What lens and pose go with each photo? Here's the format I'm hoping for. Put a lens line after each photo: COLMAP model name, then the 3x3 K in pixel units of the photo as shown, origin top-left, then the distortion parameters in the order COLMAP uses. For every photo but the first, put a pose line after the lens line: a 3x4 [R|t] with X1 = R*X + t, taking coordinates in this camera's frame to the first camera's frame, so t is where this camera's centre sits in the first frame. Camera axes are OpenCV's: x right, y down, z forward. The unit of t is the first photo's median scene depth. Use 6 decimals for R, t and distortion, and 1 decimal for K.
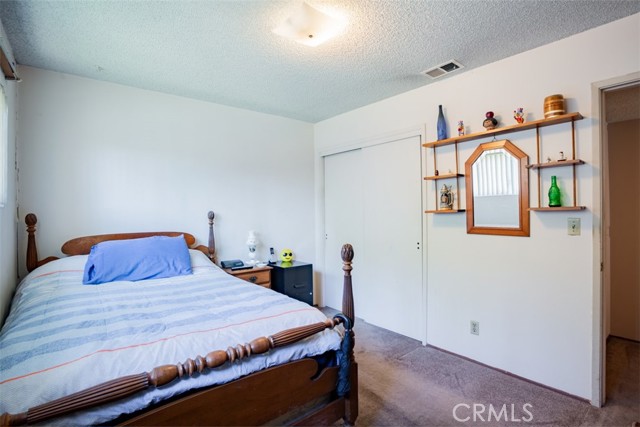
lens RADIAL K [[311.7, 0, 326.4], [0, 311.7, 209.9], [0, 0, 1]] dist [-0.071749, 0.032110]
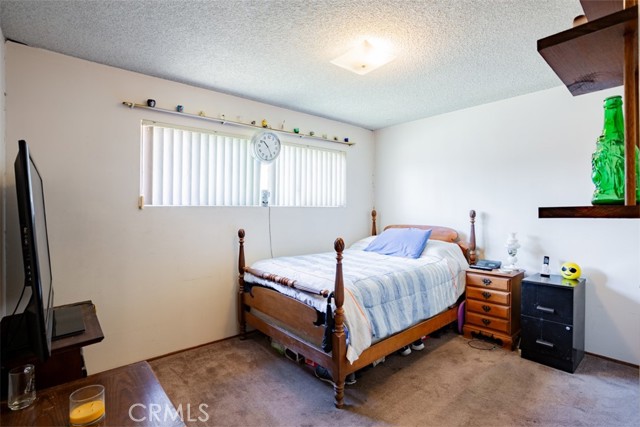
lens RADIAL K [[311.7, 0, 326.4], [0, 311.7, 209.9], [0, 0, 1]] dist [-0.071749, 0.032110]
pose [[0.029802, 0.009000, -0.999515, 0.926769], [-0.000246, 0.999959, 0.008997, -0.007600], [0.999556, -0.000022, 0.029803, 0.650094]]
